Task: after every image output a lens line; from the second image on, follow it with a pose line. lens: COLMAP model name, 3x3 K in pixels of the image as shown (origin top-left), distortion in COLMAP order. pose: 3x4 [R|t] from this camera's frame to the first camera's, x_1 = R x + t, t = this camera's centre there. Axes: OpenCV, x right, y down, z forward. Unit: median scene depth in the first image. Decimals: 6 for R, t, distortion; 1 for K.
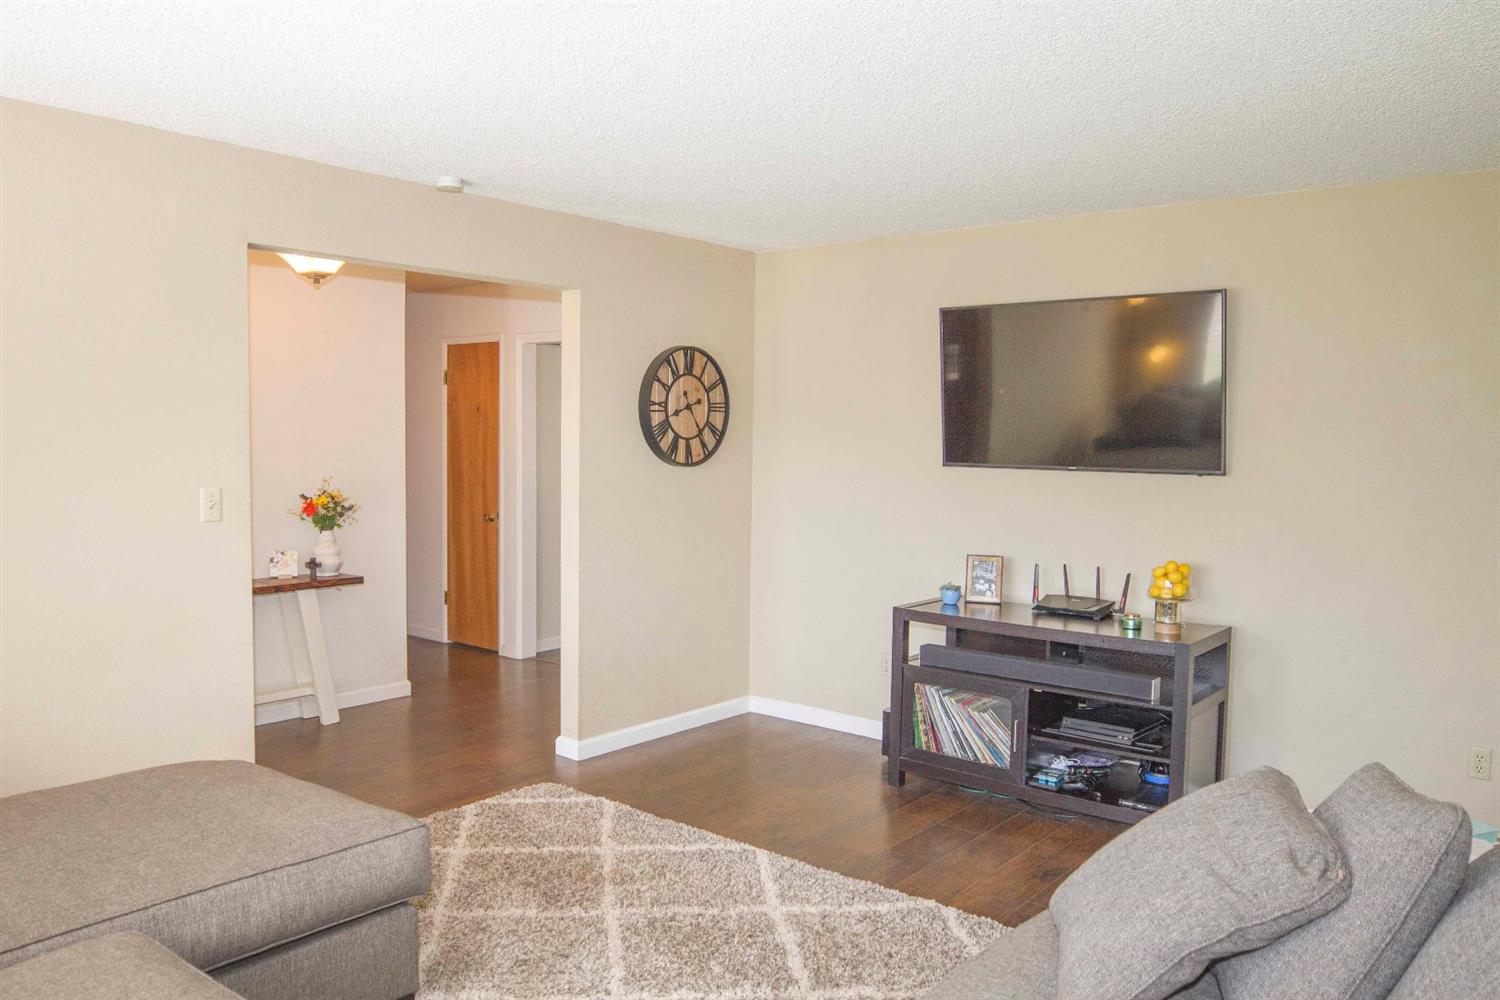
lens RADIAL K [[1171.1, 0, 750.8], [0, 1171.1, 503.3], [0, 0, 1]] dist [-0.010210, 0.001285]
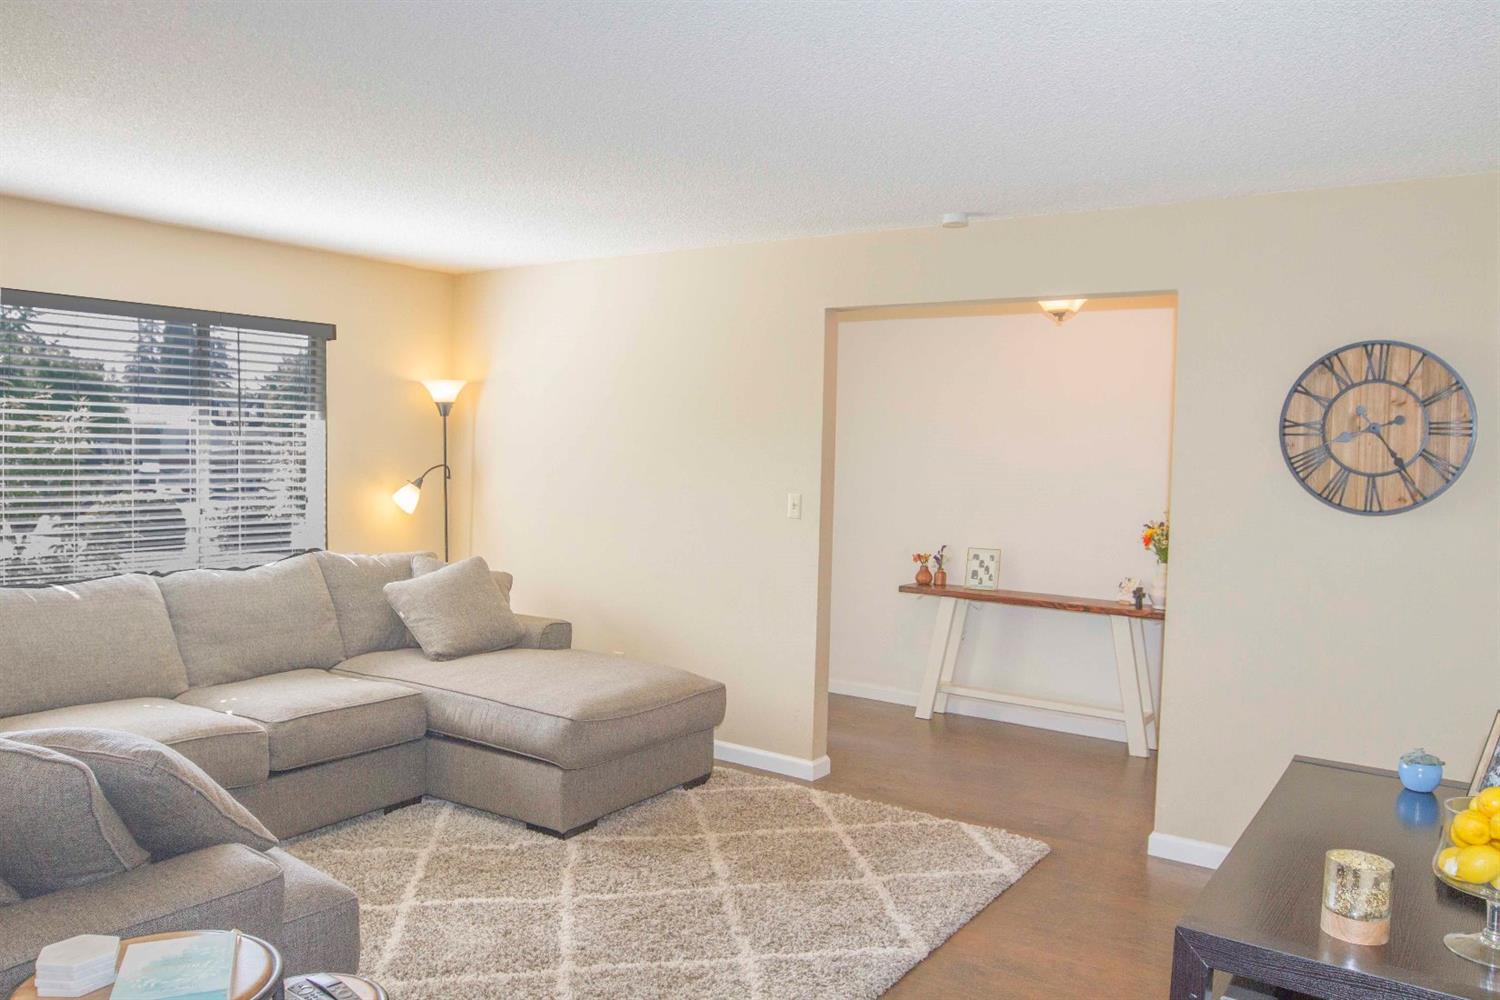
lens RADIAL K [[1171.1, 0, 750.9], [0, 1171.1, 498.7], [0, 0, 1]] dist [-0.010210, 0.001285]
pose [[0.060156, 0.032682, -0.997654, 0.618263], [-0.089036, 0.995656, 0.027247, -0.027501], [0.994210, 0.087188, 0.062805, 0.601825]]
